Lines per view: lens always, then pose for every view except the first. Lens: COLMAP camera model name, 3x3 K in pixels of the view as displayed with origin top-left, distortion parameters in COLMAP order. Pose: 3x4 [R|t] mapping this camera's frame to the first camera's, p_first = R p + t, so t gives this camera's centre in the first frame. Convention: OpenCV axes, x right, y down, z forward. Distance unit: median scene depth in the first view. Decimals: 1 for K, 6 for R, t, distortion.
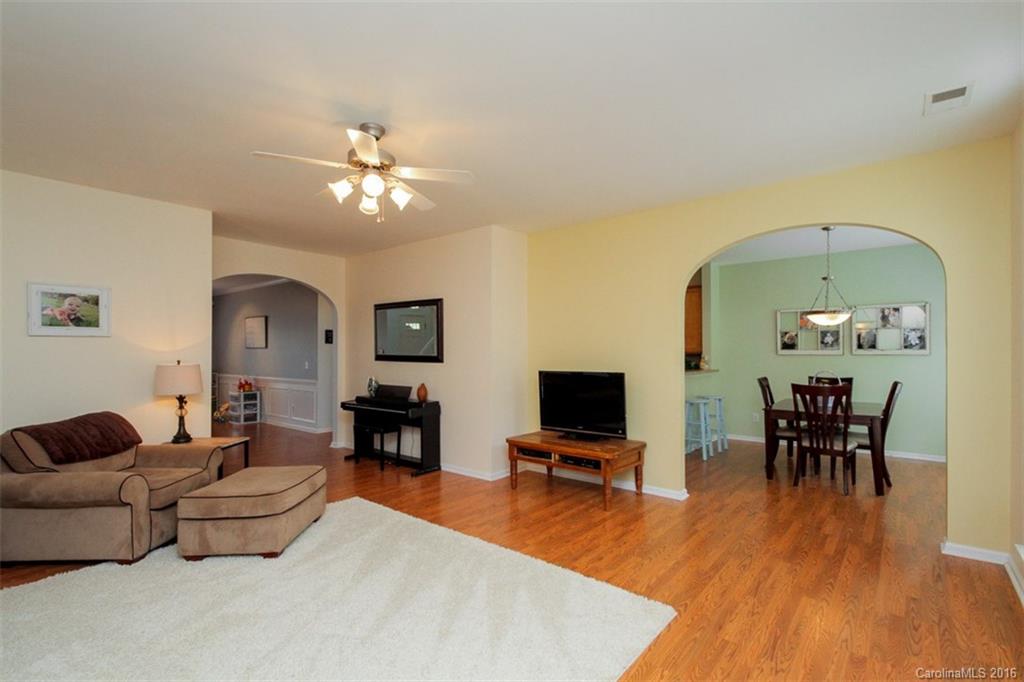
lens RADIAL K [[464.7, 0, 509.9], [0, 464.7, 350.9], [0, 0, 1]] dist [-0.000086, -0.000911]
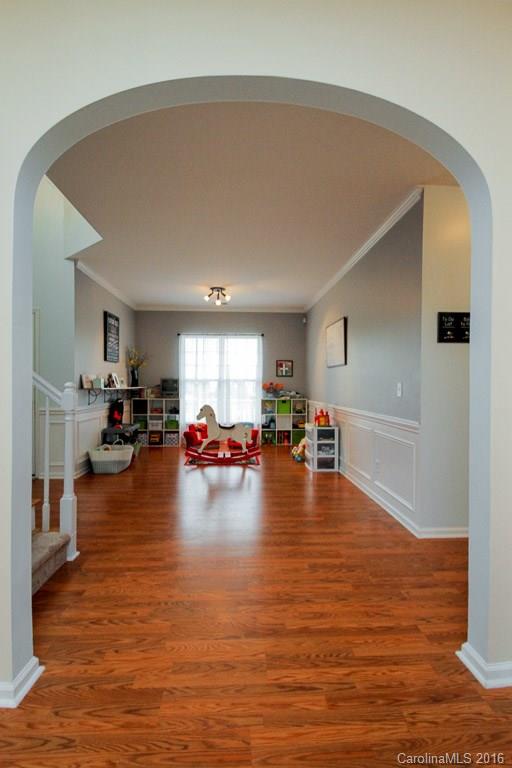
lens RADIAL K [[348.6, 0, 253.4], [0, 348.6, 386.3], [0, 0, 1]] dist [-0.000086, -0.000911]
pose [[0.666053, 0.004950, -0.745888, -0.470890], [0.007432, 0.999884, 0.013272, 0.034772], [0.745868, -0.014383, 0.665939, 1.130339]]
